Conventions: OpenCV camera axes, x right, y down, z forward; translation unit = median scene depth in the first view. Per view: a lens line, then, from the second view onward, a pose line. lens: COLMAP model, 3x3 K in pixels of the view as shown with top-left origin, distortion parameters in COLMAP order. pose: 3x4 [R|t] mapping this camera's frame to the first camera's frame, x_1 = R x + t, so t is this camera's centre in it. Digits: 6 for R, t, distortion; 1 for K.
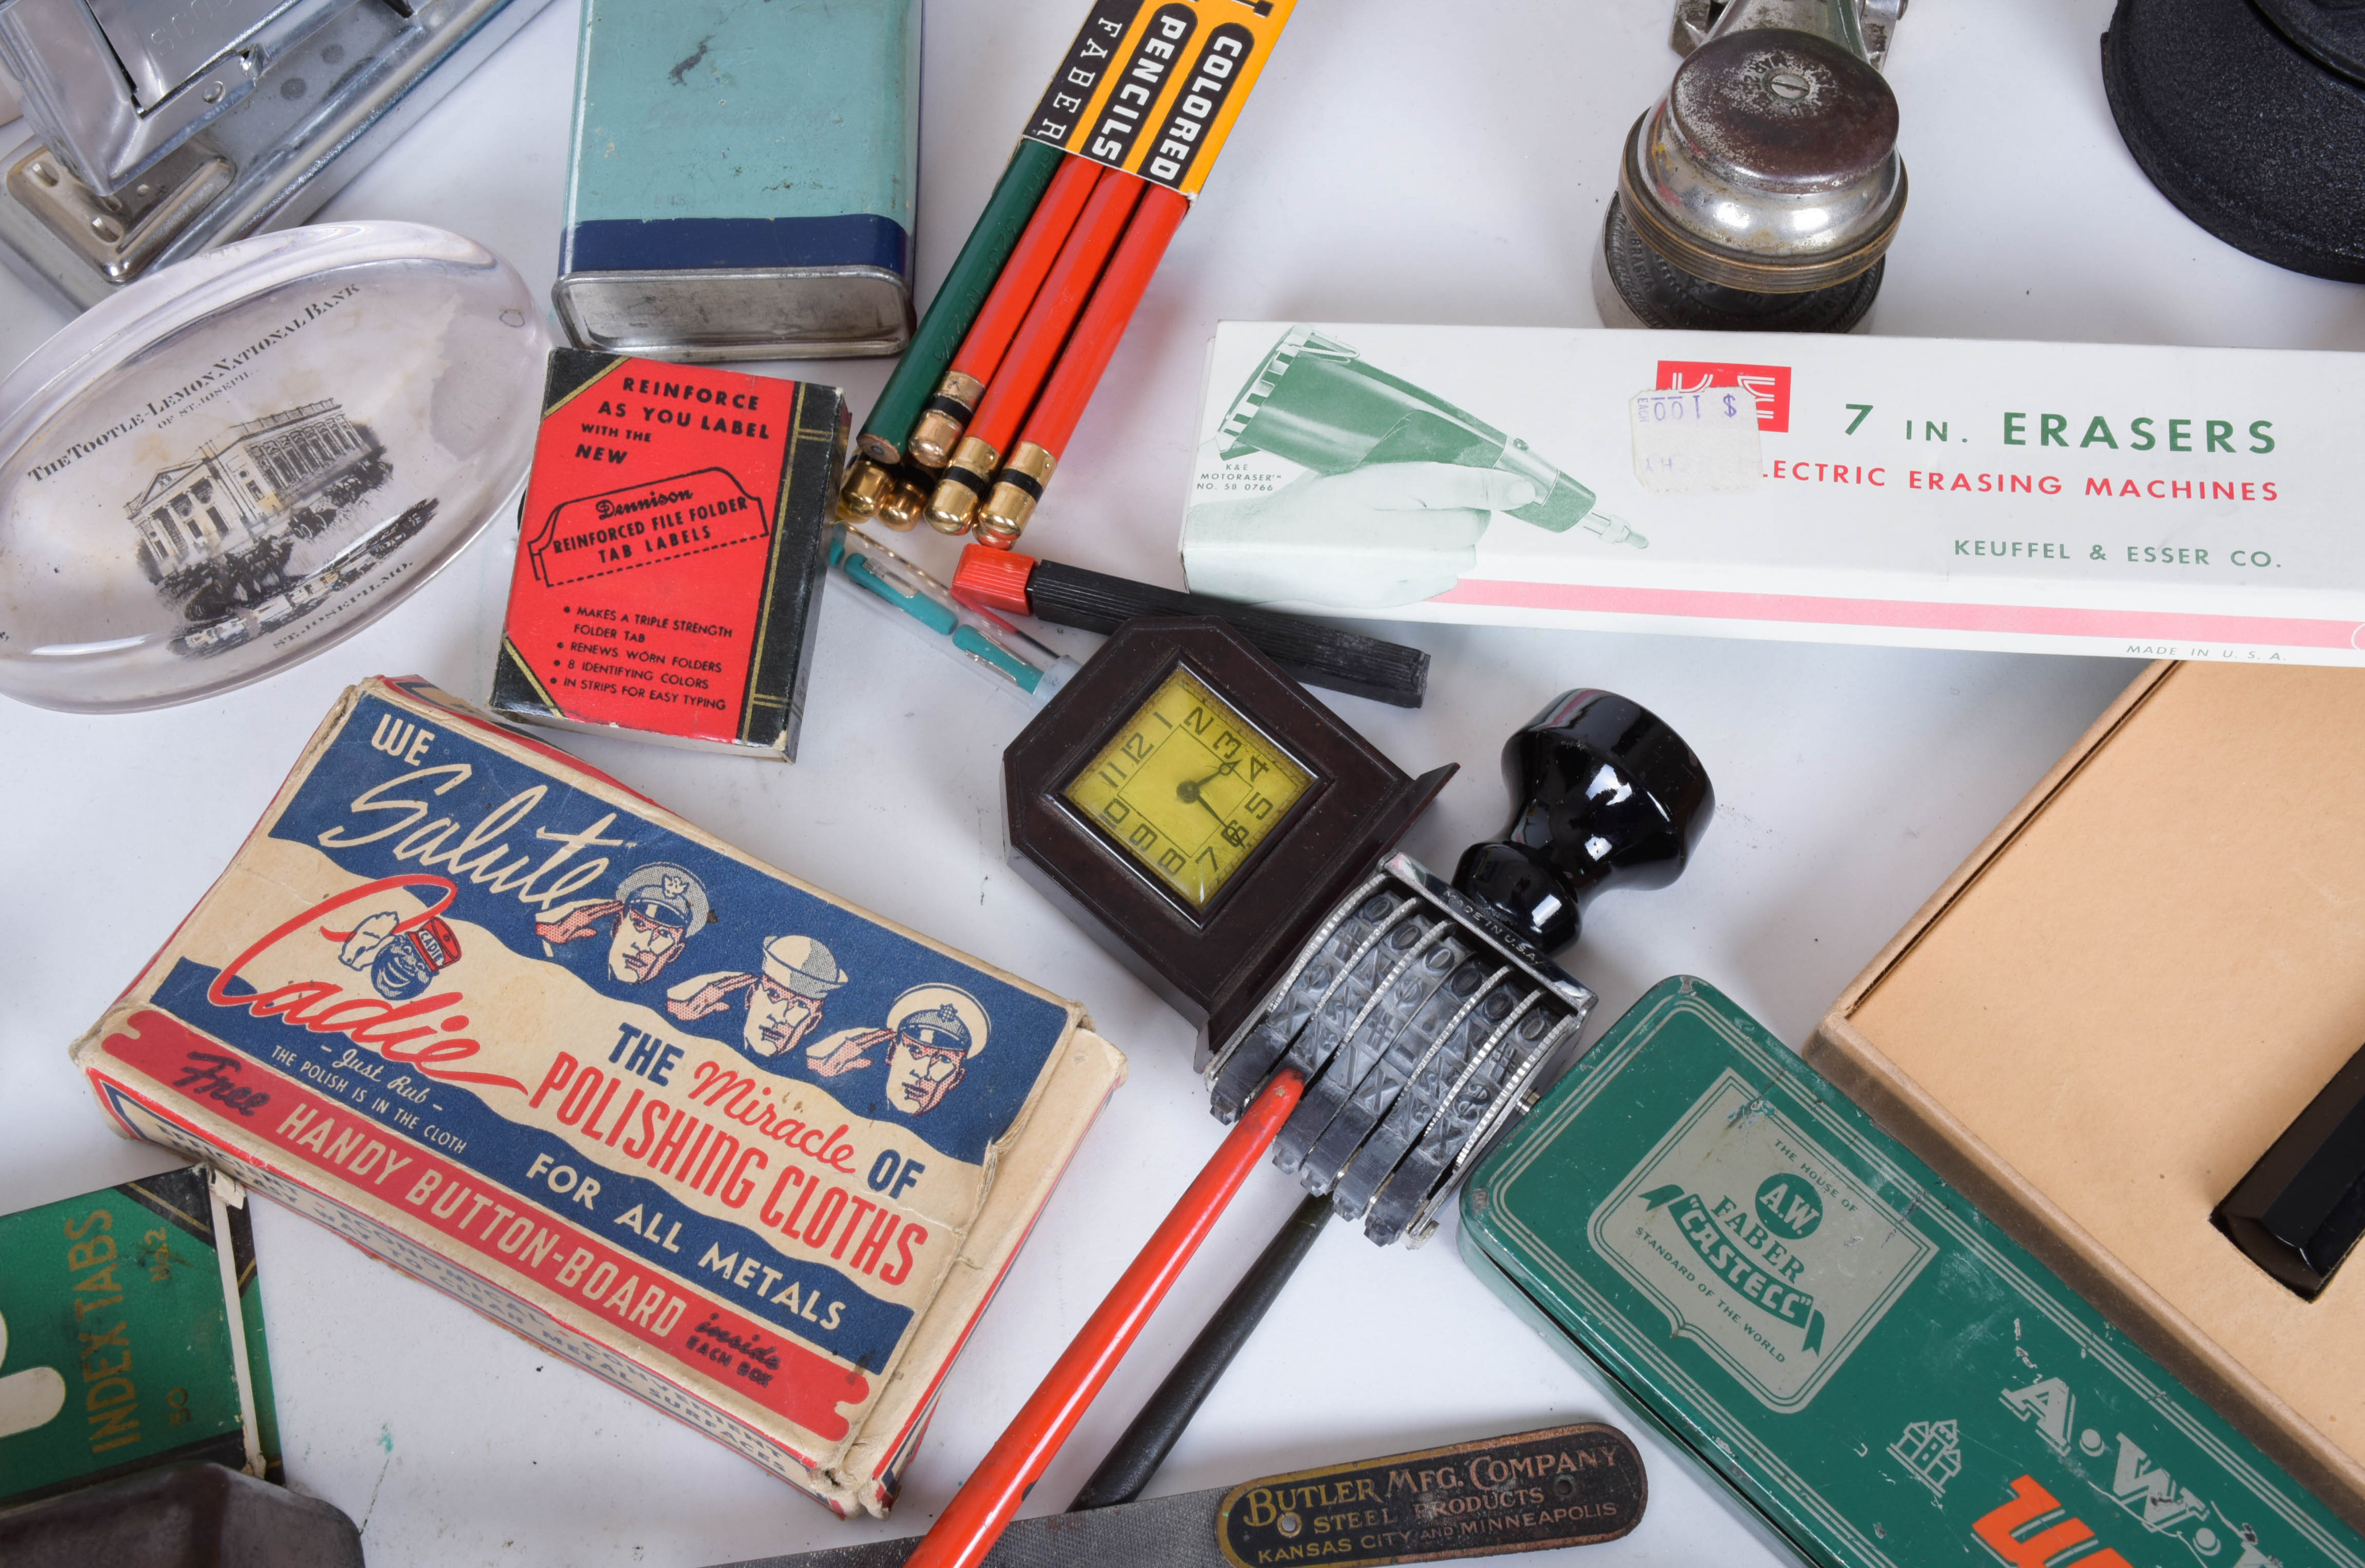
lens RADIAL K [[2523.3, 0, 1187.0], [0, 2523.3, 793.2], [0, 0, 1]] dist [-0.013134, -0.004874]
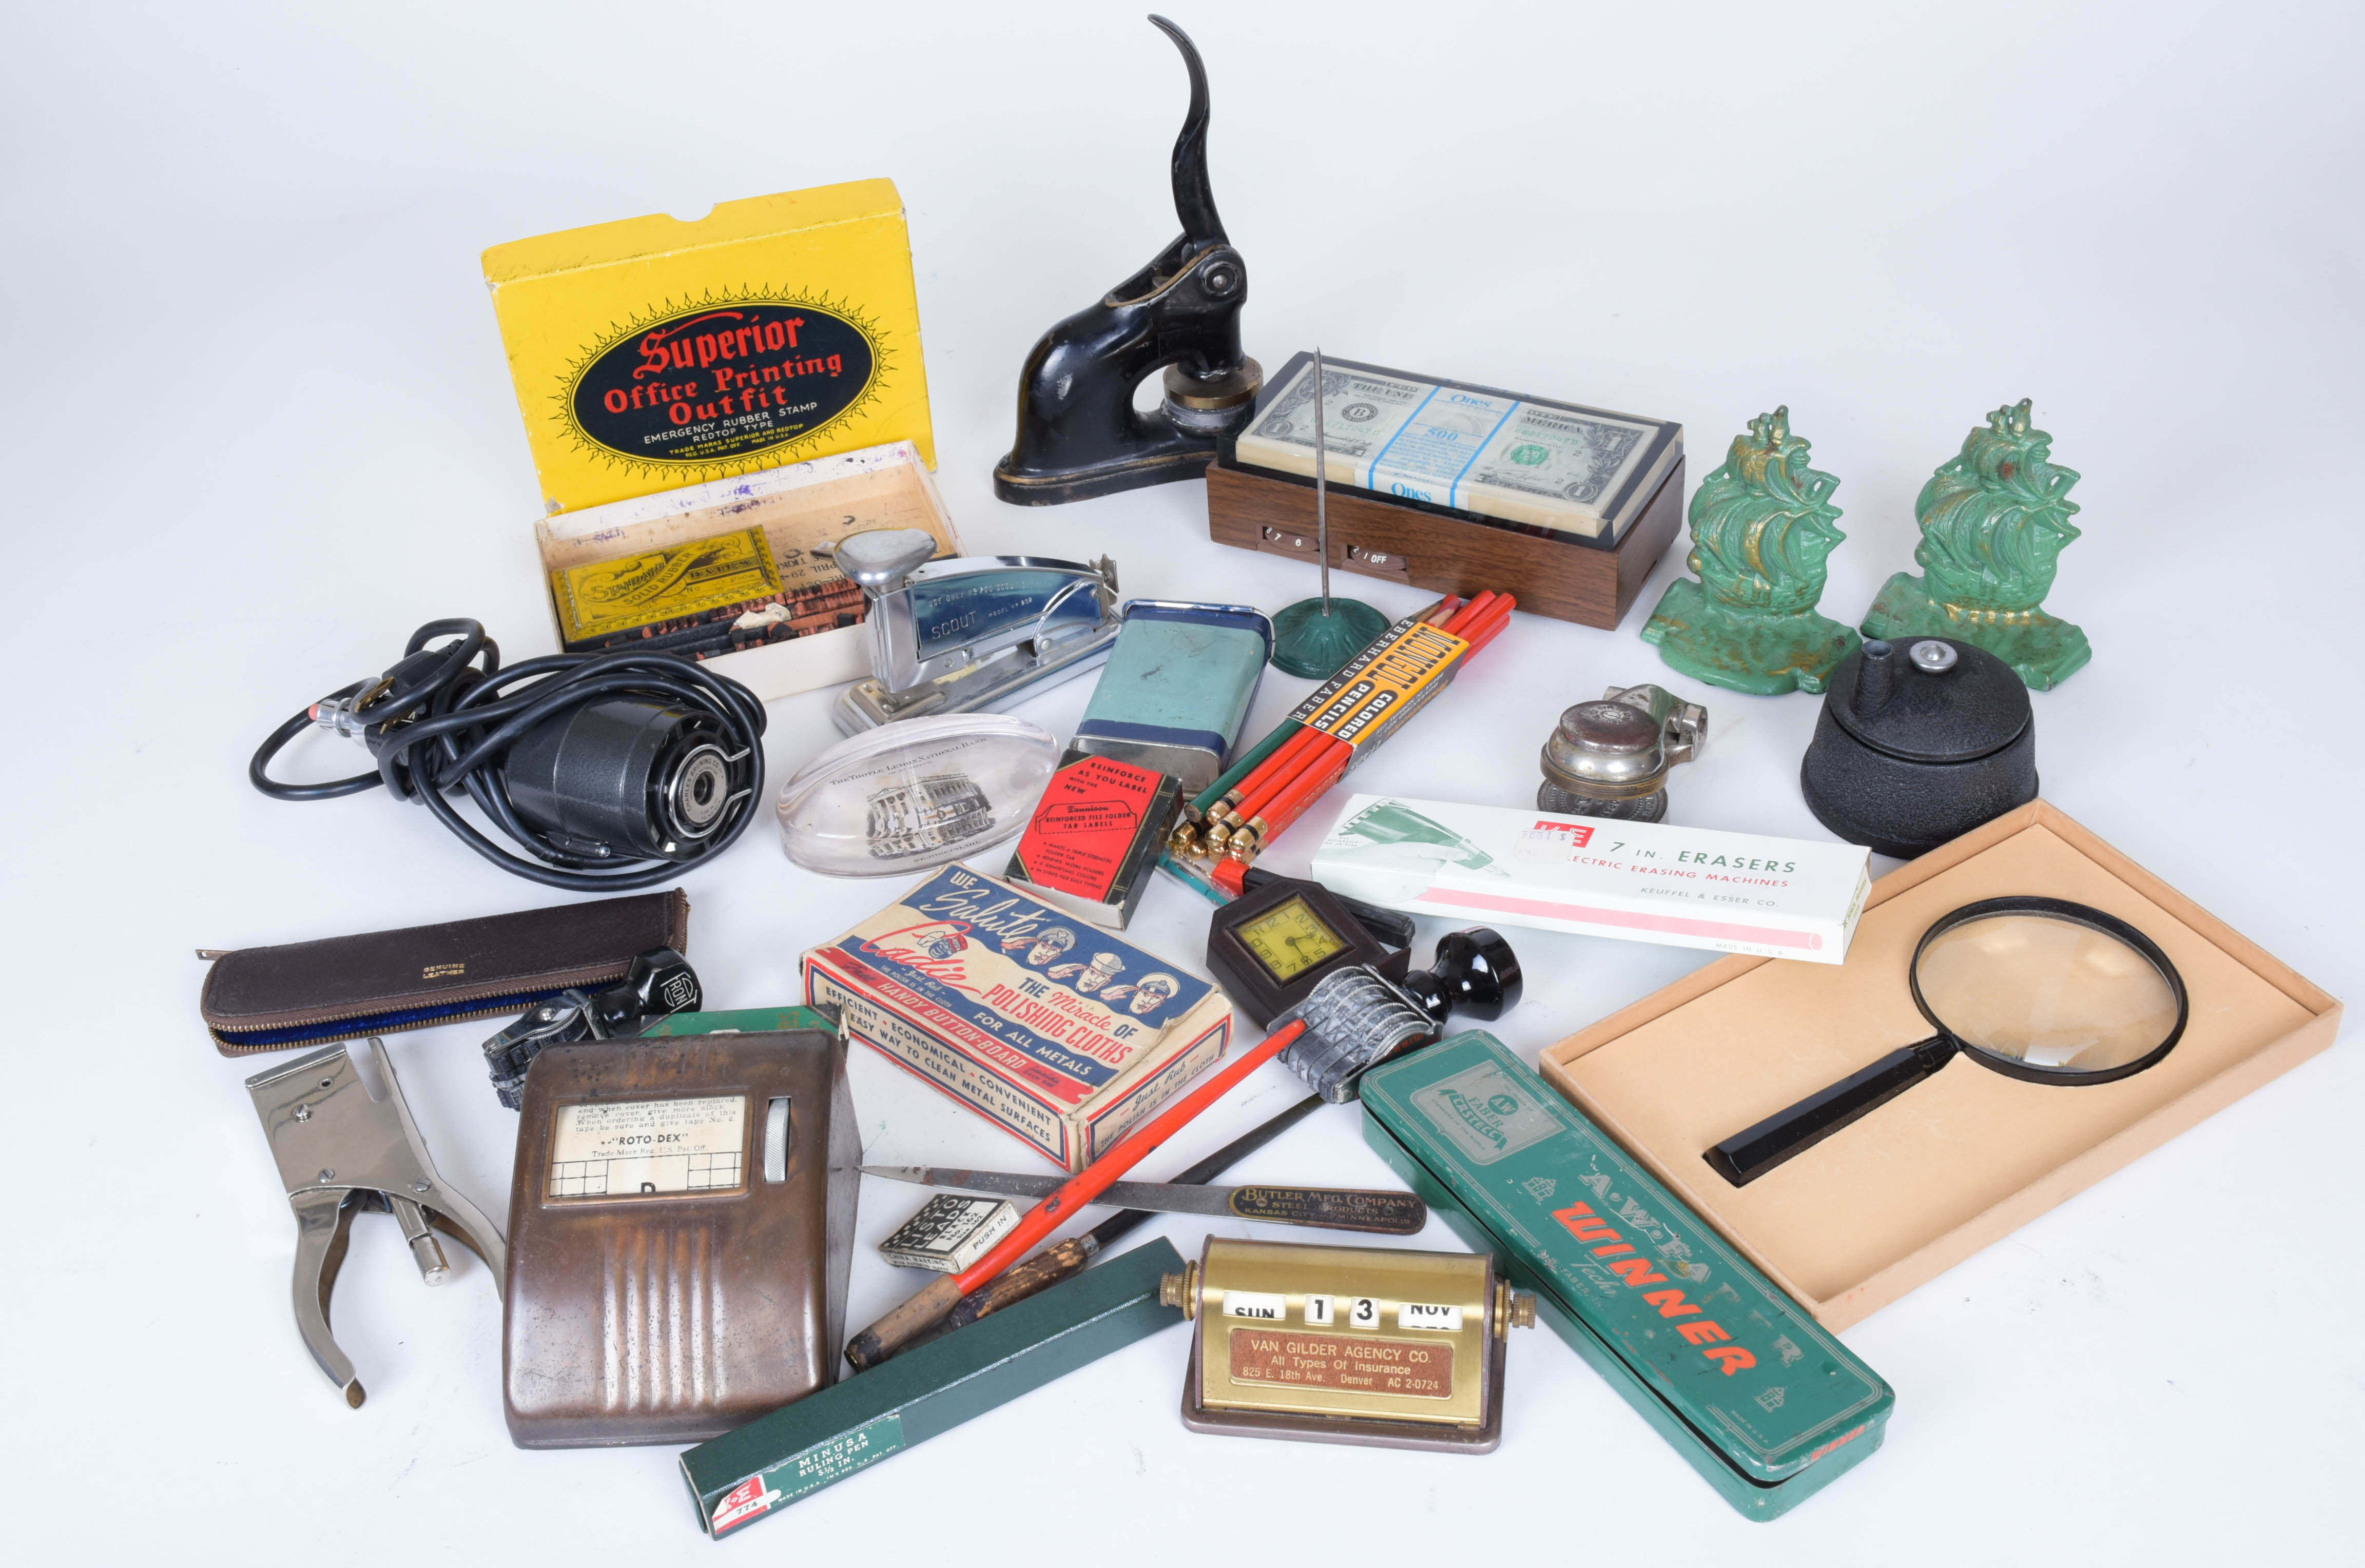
lens RADIAL K [[2568.8, 0, 1187.1], [0, 2568.8, 788.5], [0, 0, 1]] dist [-0.013146, -0.004902]
pose [[0.967129, 0.126933, -0.220340, 0.411296], [-0.216101, 0.866963, -0.449083, 0.957752], [0.134023, 0.481937, 0.865895, -1.094988]]
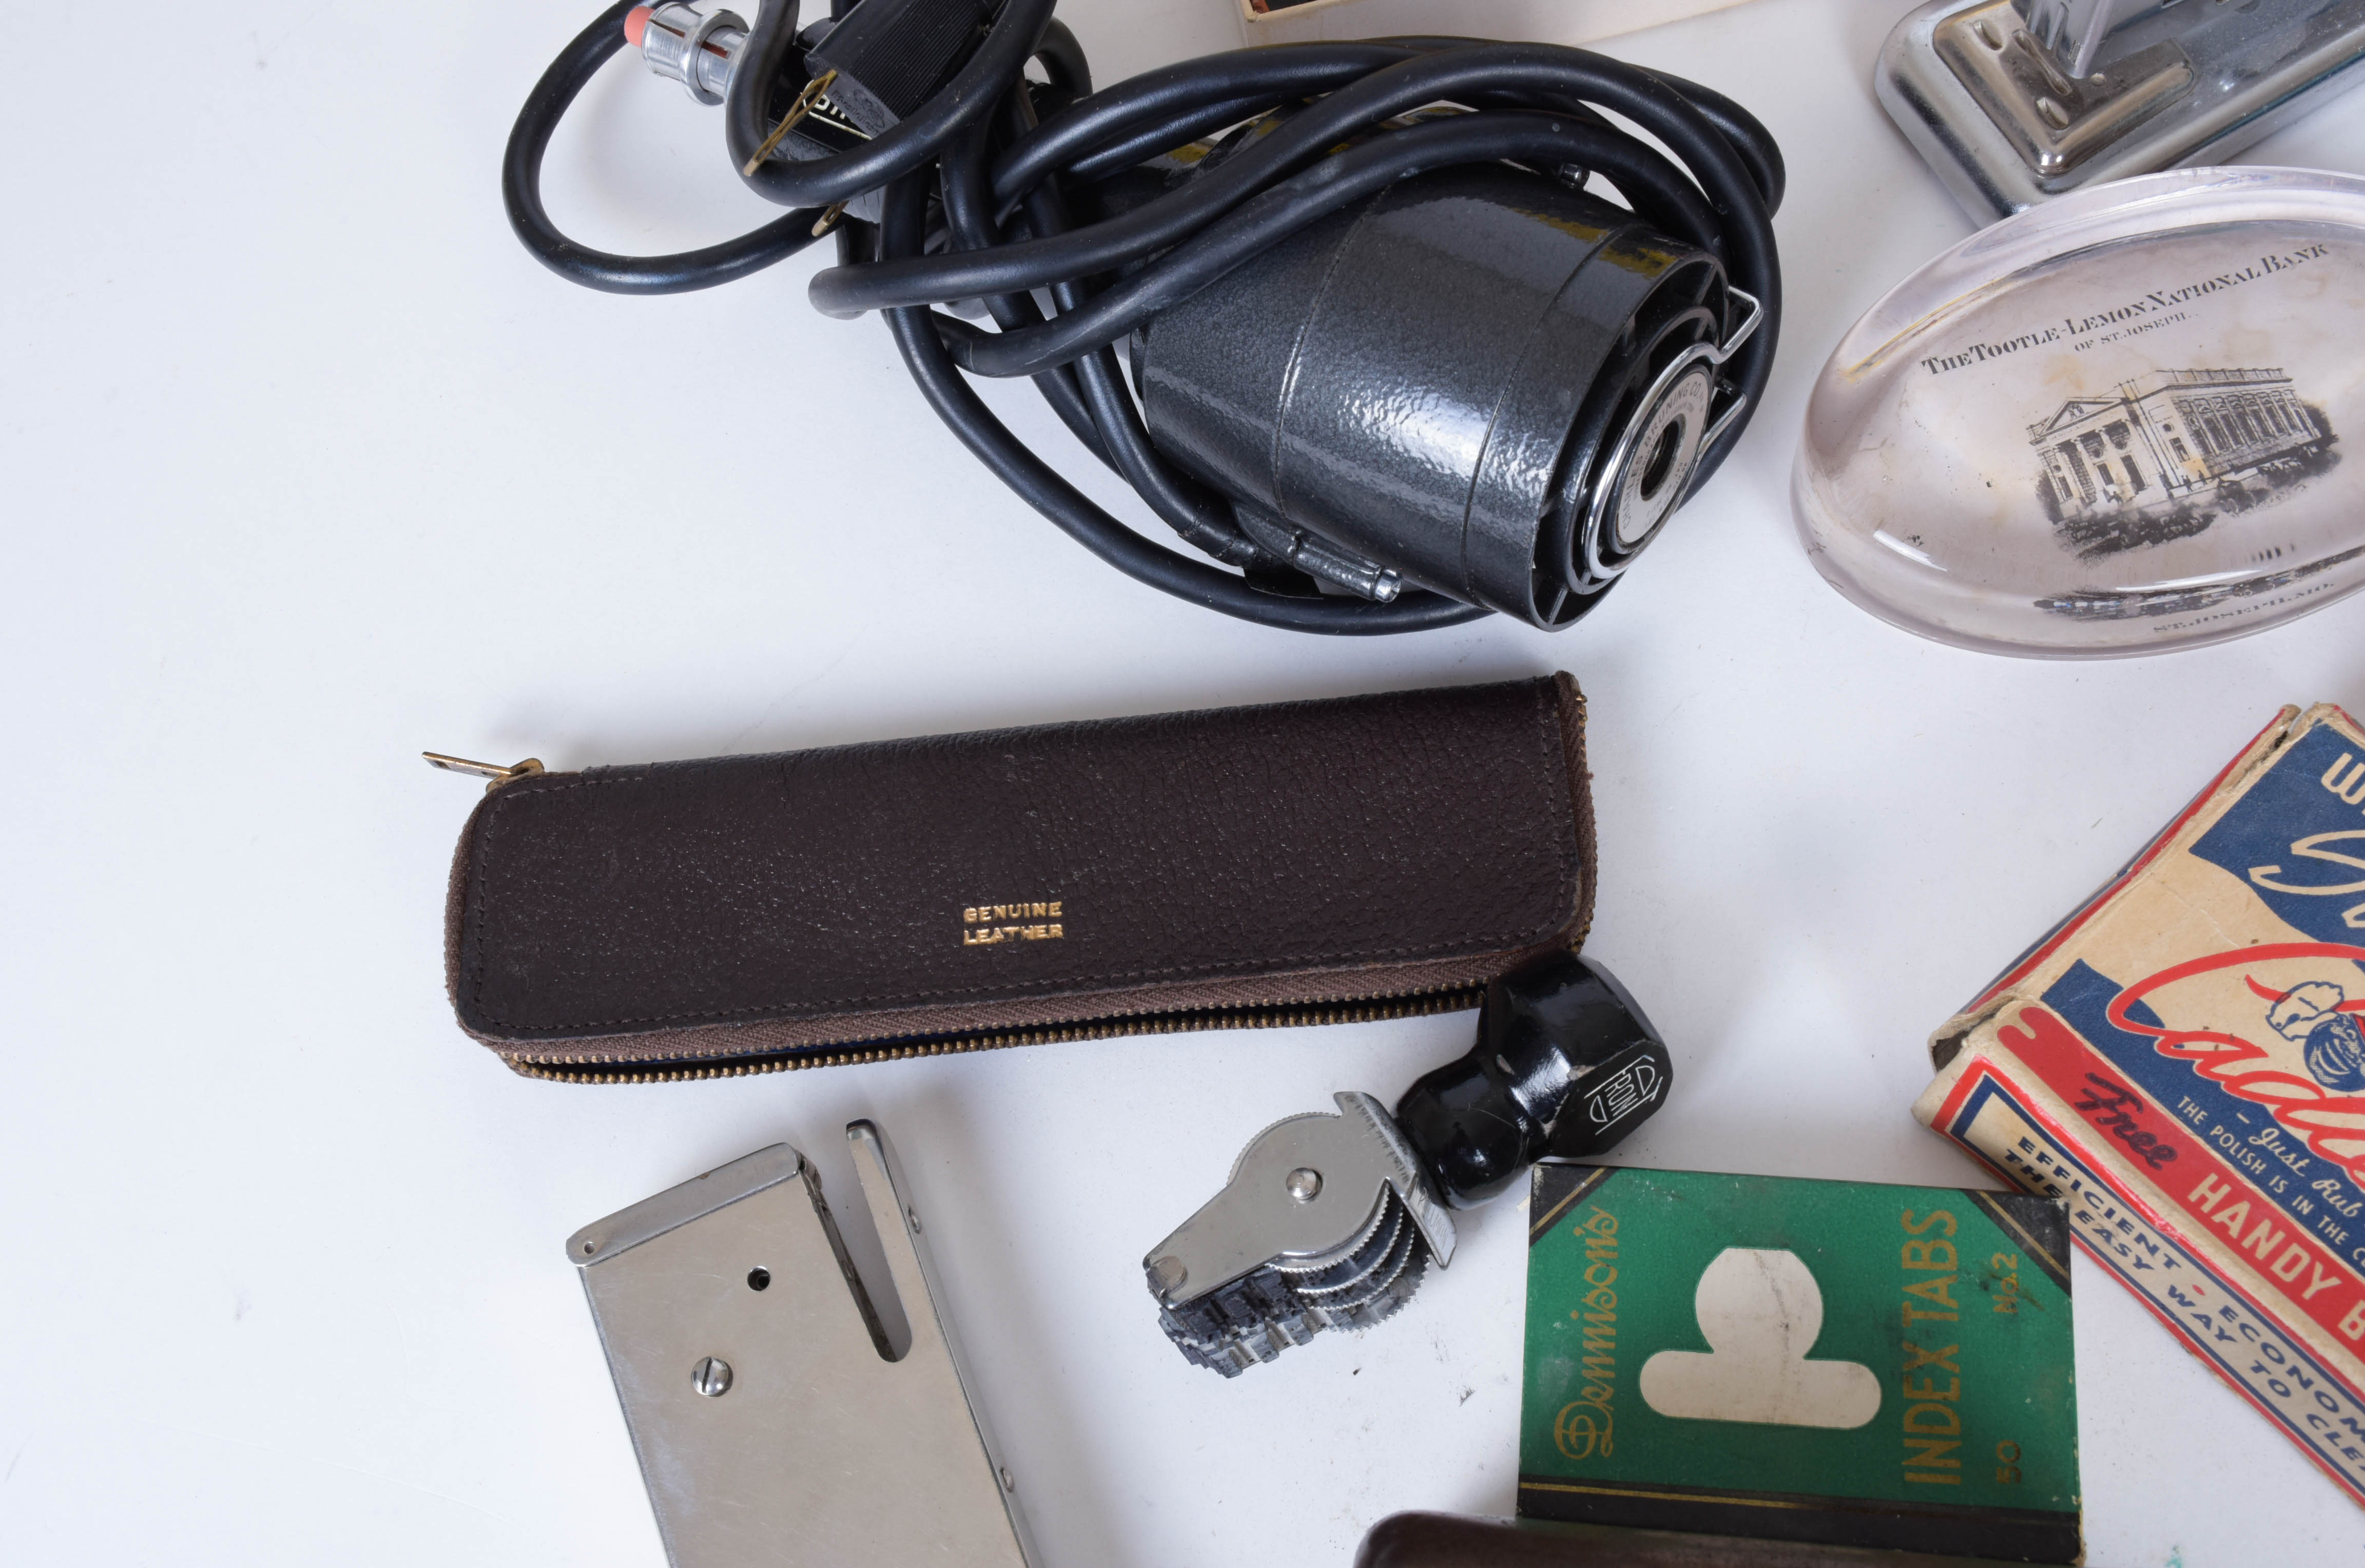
lens RADIAL K [[2541.5, 0, 1190.0], [0, 2541.5, 791.5], [0, 0, 1]] dist [-0.017854, 0.008533]
pose [[0.926550, 0.298175, -0.229339, -0.505965], [-0.290190, 0.954506, 0.068609, 0.038687], [0.239363, 0.002982, 0.970926, 0.060598]]
